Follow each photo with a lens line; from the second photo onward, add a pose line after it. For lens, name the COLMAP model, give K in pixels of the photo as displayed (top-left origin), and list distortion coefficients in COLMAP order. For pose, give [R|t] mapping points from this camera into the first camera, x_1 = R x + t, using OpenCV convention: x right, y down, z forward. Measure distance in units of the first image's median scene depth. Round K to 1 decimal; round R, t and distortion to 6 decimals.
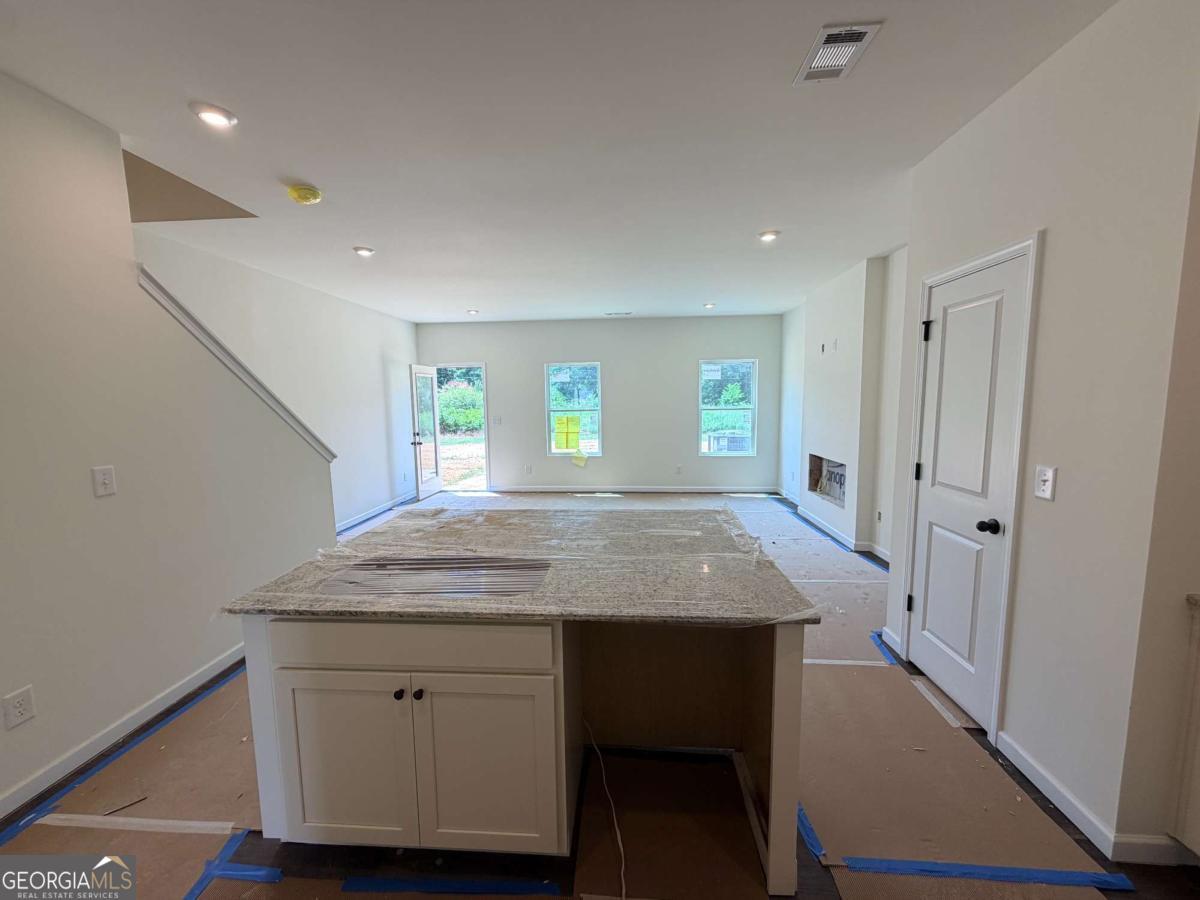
lens RADIAL K [[479.7, 0, 600.0], [0, 479.7, 450.0], [0, 0, 1]] dist [0.000954, 0.000273]
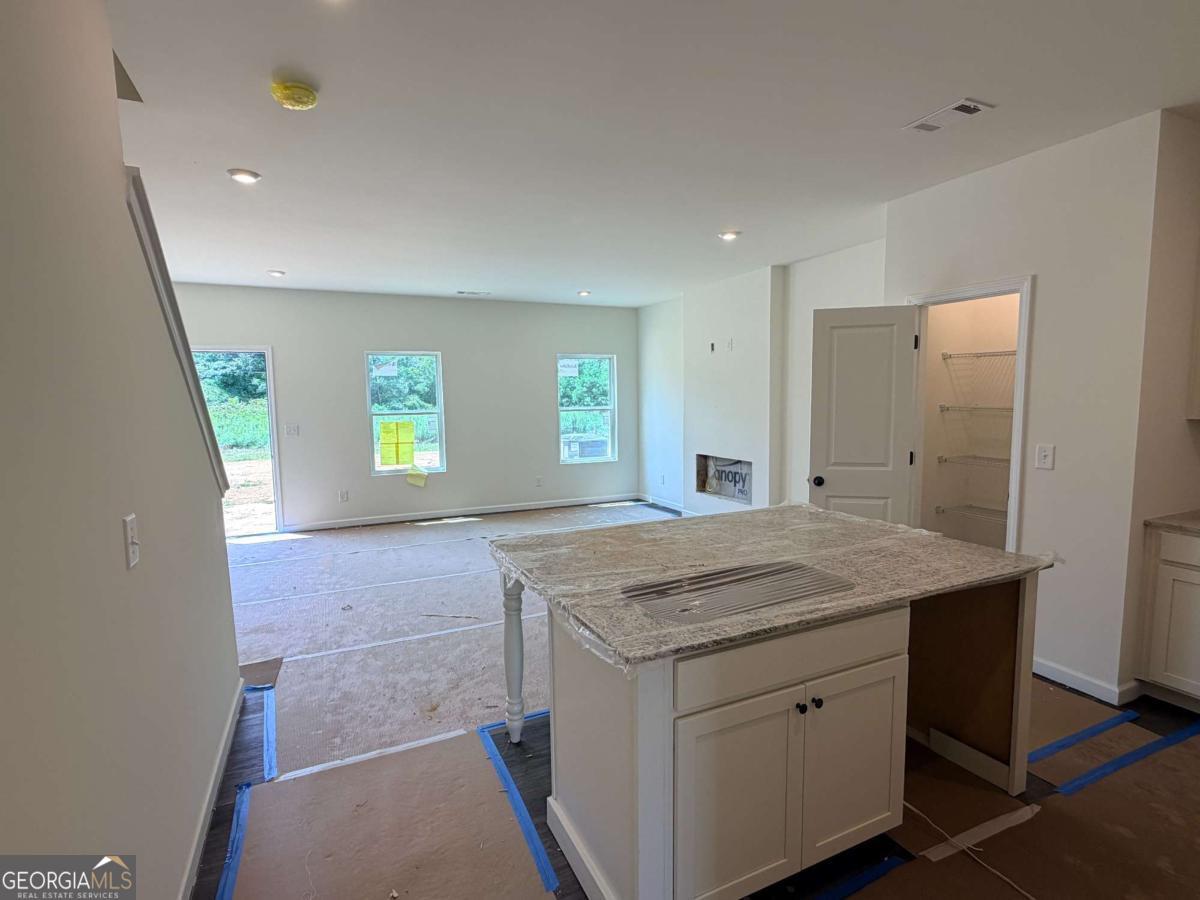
lens RADIAL K [[592.4, 0, 599.8], [0, 592.4, 452.6], [0, 0, 1]] dist [0.000965, -0.000344]
pose [[0.875118, -0.045547, 0.481762, -0.422207], [0.053143, 0.998585, -0.002125, -0.004268], [-0.480983, 0.027462, 0.876299, 0.049288]]
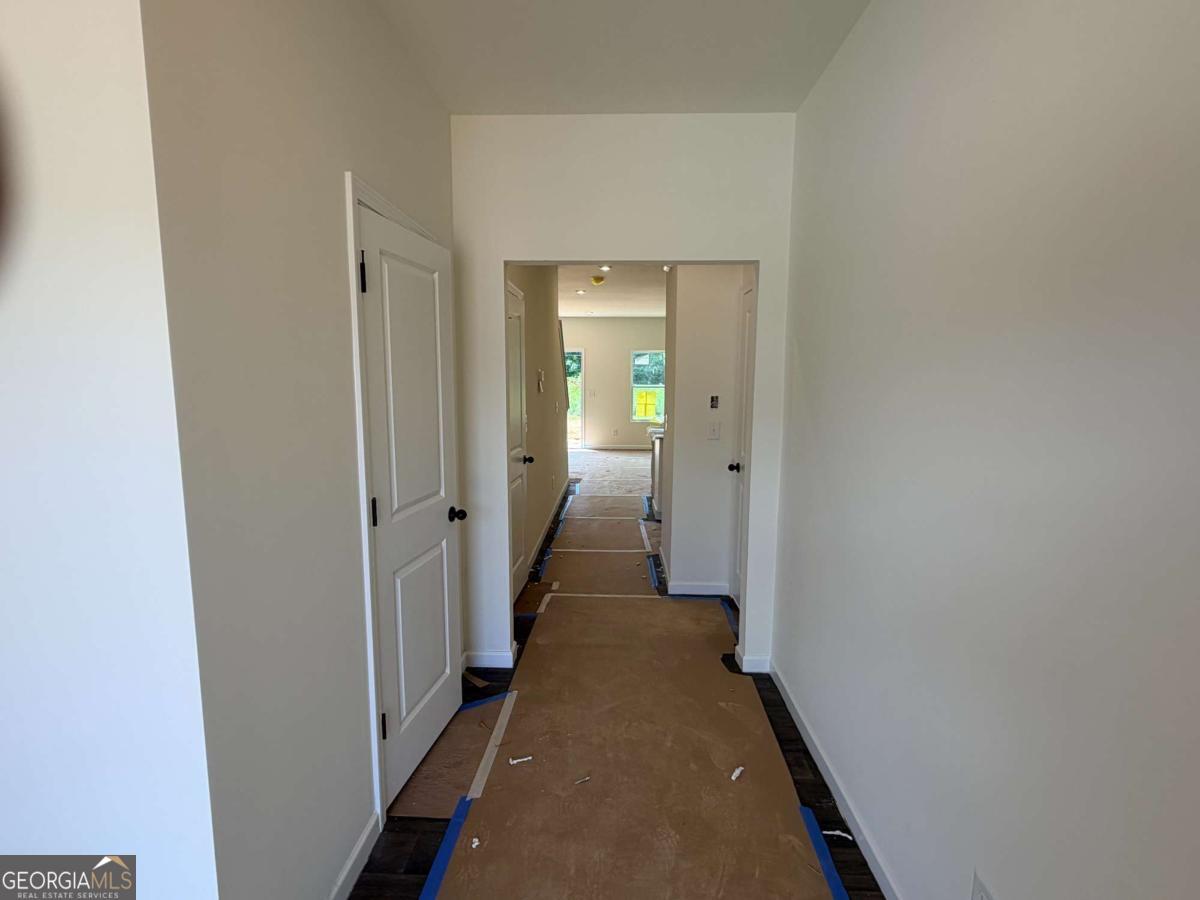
lens RADIAL K [[592.4, 0, 599.8], [0, 592.4, 452.6], [0, 0, 1]] dist [0.000965, -0.000344]
pose [[0.999184, 0.013371, 0.038110, -0.442463], [-0.014108, 0.999717, 0.019141, 0.116168], [-0.037843, -0.019663, 0.999090, -1.042380]]
